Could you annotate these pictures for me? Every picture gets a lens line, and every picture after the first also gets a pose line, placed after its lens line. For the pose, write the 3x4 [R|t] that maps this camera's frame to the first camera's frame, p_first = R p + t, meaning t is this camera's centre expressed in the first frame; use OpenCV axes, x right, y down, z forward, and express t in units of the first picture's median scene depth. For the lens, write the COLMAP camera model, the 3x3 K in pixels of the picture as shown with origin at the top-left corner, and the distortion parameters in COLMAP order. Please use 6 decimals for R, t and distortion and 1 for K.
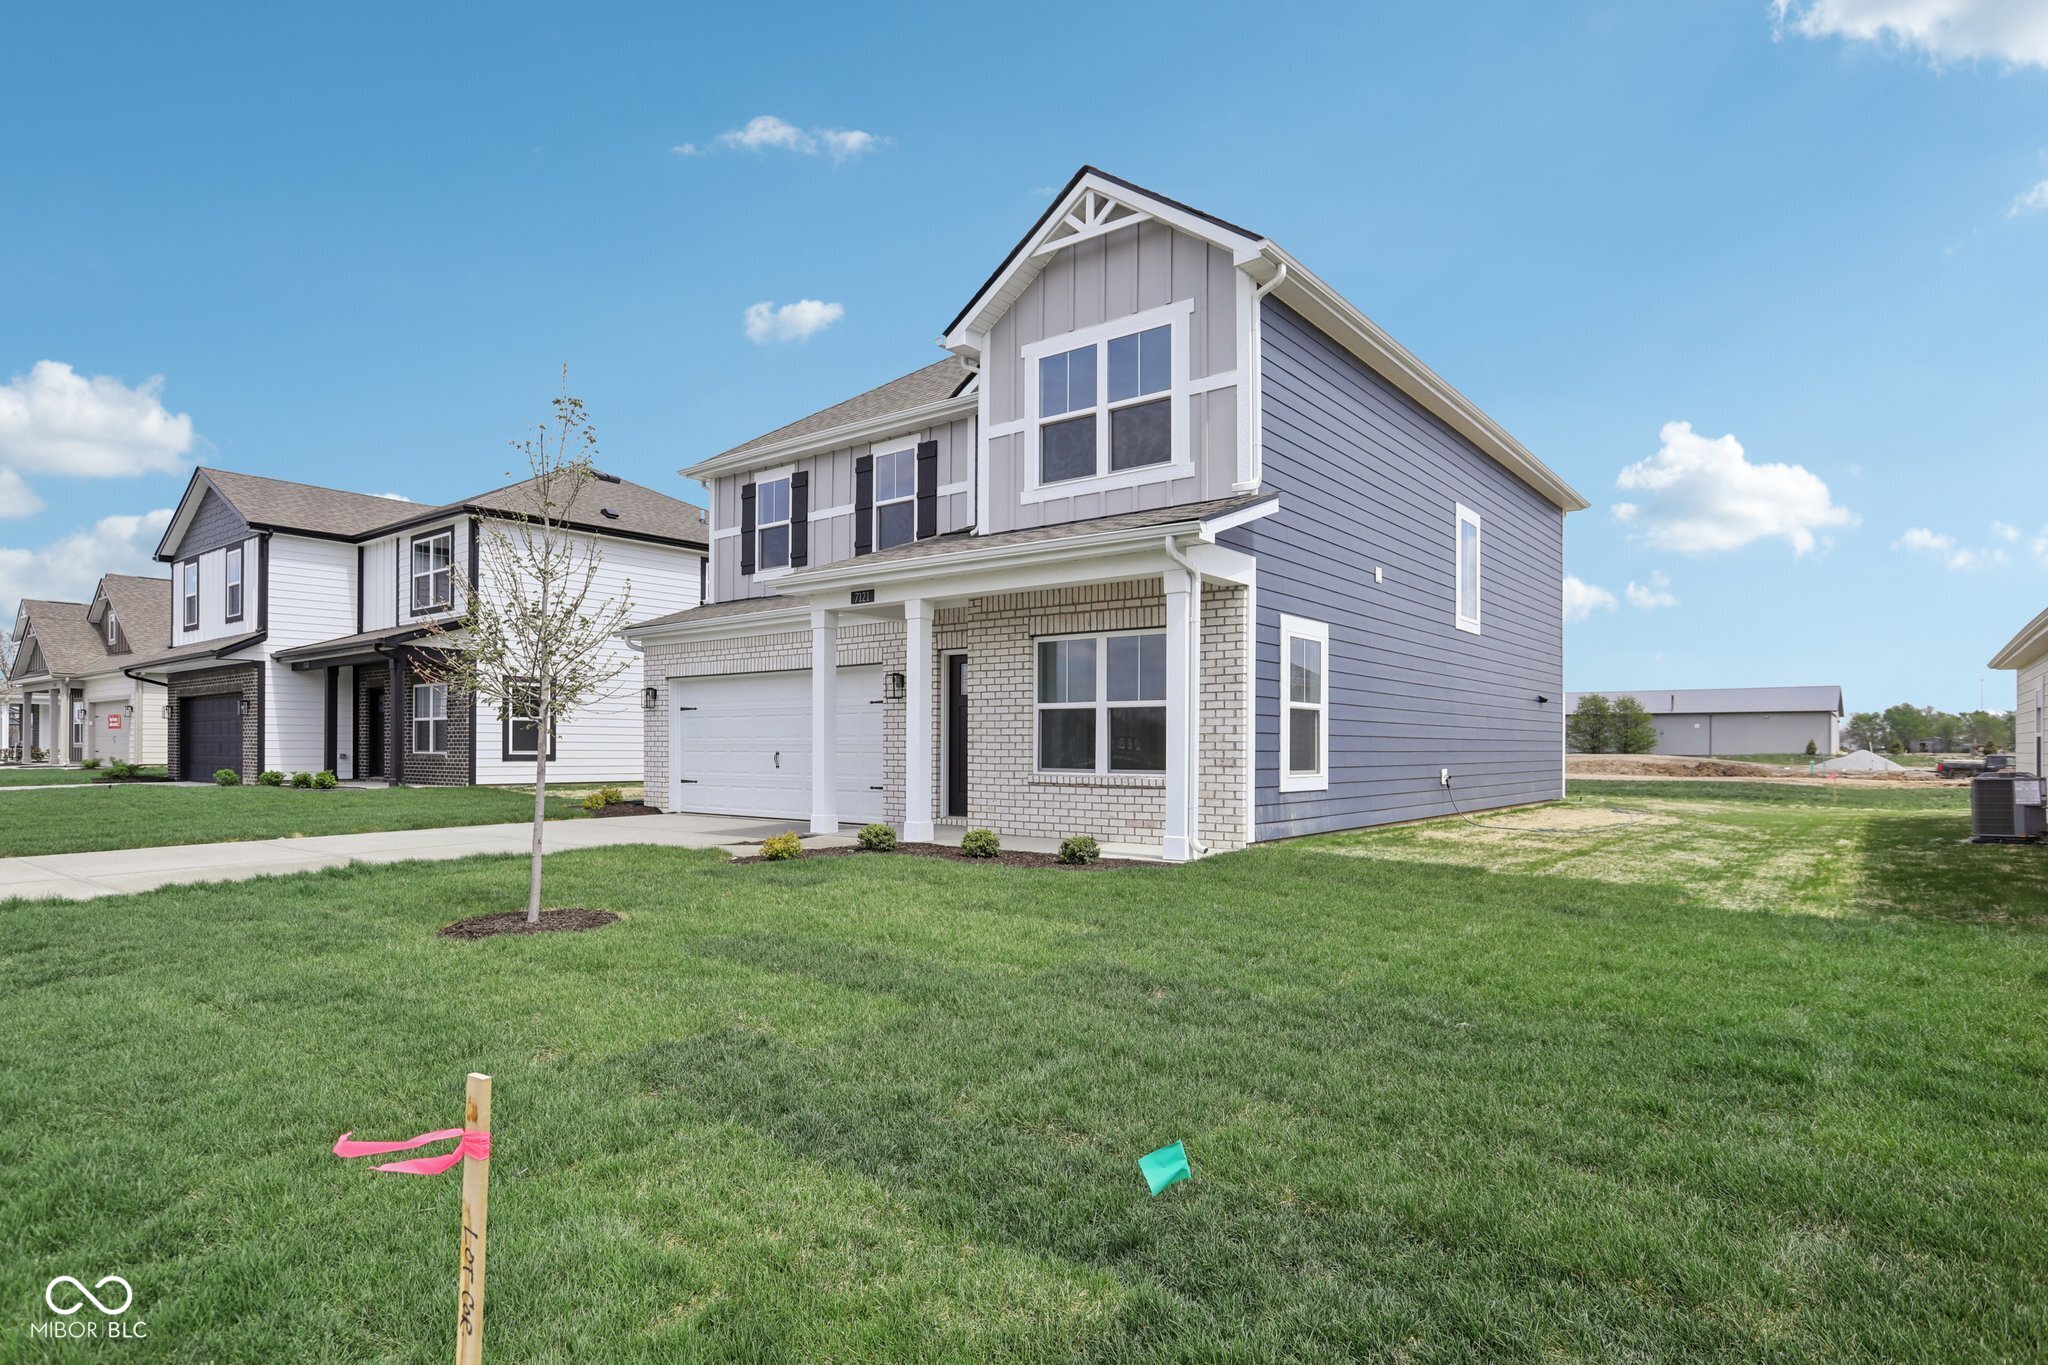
lens RADIAL K [[1114.5, 0, 1022.1], [0, 1114.5, 752.0], [0, 0, 1]] dist [-0.044845, -0.000010]
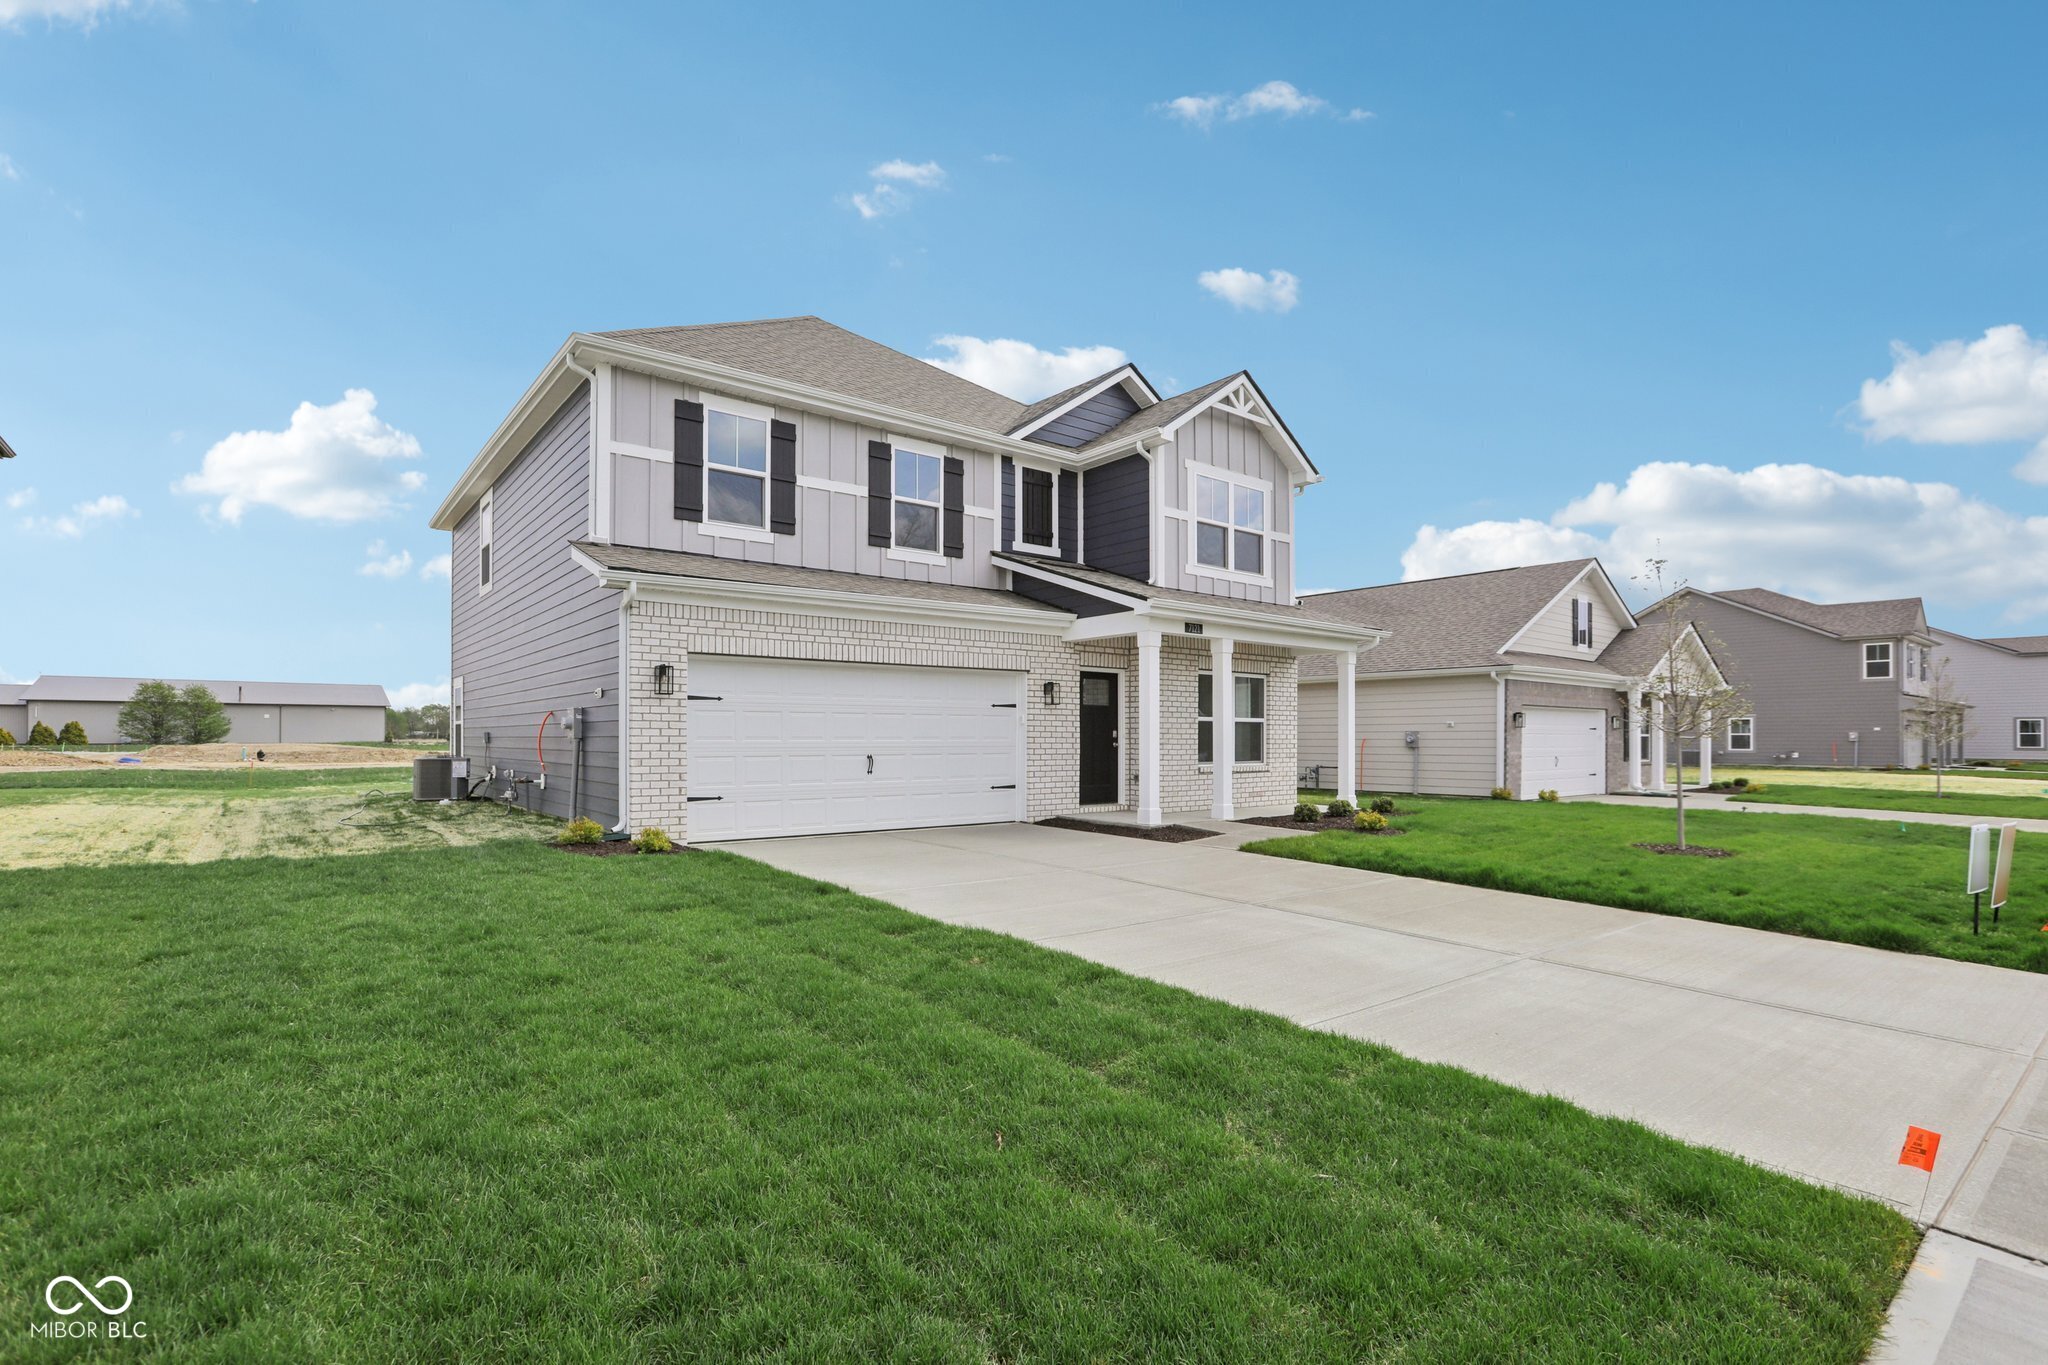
lens RADIAL K [[946.6, 0, 1017.9], [0, 946.6, 738.6], [0, 0, 1]] dist [-0.043106, 0.000293]
pose [[0.228365, -0.002958, 0.973571, -1.216106], [0.003360, 0.999992, 0.002251, -0.019384], [-0.973570, 0.002757, 0.228373, 0.949929]]
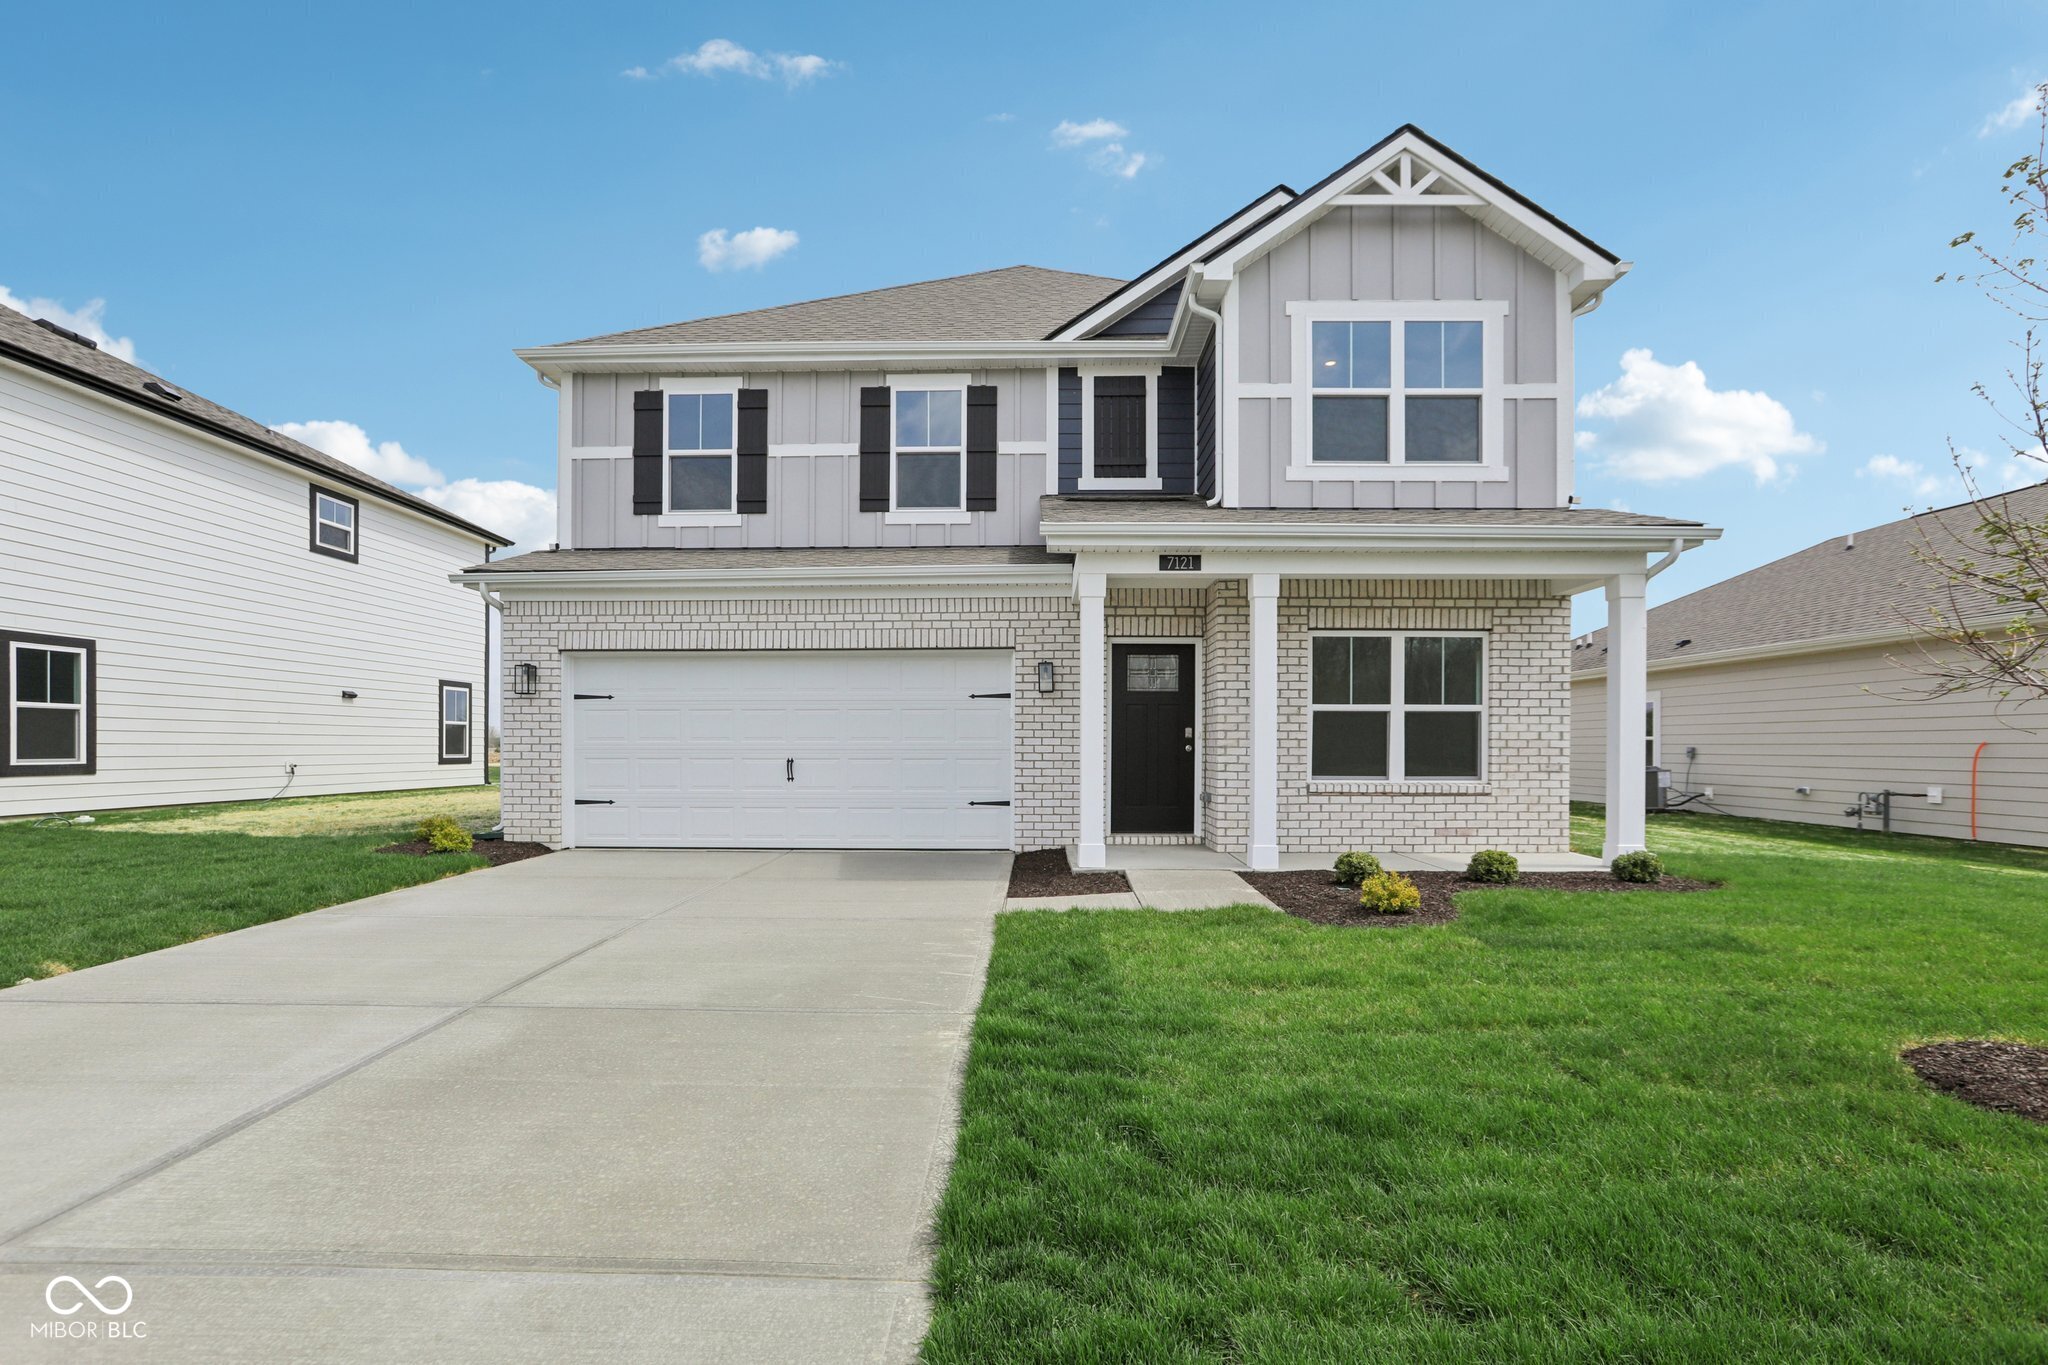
lens RADIAL K [[959.5, 0, 1014.2], [0, 959.5, 756.5], [0, 0, 1]] dist [-0.040878, 0.016631]
pose [[0.796479, -0.007590, 0.604618, -0.646171], [0.003442, 0.999962, 0.008019, -0.008612], [-0.604656, -0.004306, 0.796475, 0.532879]]
